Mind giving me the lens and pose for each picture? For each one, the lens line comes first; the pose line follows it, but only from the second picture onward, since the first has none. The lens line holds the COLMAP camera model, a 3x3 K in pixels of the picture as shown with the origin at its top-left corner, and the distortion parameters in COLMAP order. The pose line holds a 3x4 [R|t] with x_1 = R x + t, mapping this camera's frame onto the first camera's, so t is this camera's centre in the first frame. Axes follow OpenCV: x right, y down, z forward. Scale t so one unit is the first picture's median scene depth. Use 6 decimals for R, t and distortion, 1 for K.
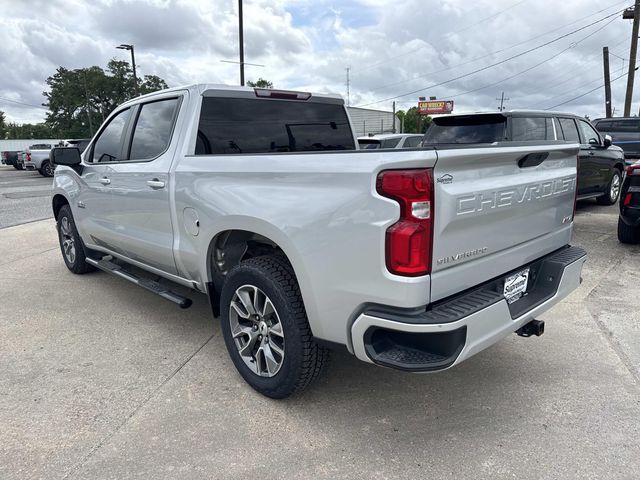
lens RADIAL K [[491.5, 0, 320.0], [0, 491.5, 240.0], [0, 0, 1]] dist [-0.001249, -0.004596]
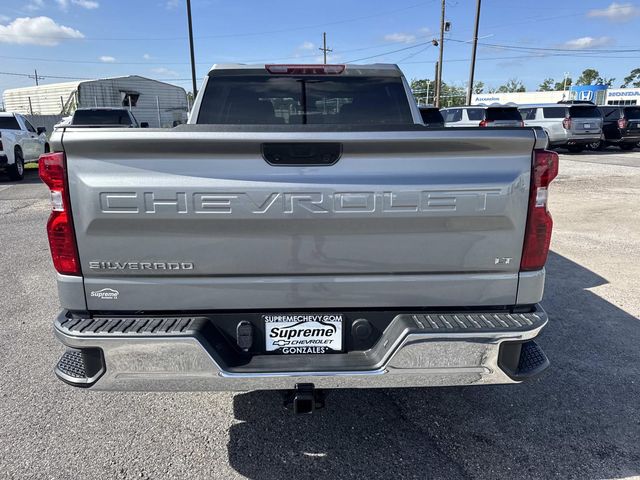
lens RADIAL K [[491.5, 0, 320.0], [0, 491.5, 240.0], [0, 0, 1]] dist [-0.001249, -0.004596]
pose [[0.735541, 0.175202, -0.654434, 0.819688], [-0.146753, 0.984251, 0.098559, -0.105831], [0.661395, 0.023546, 0.749668, 0.472077]]
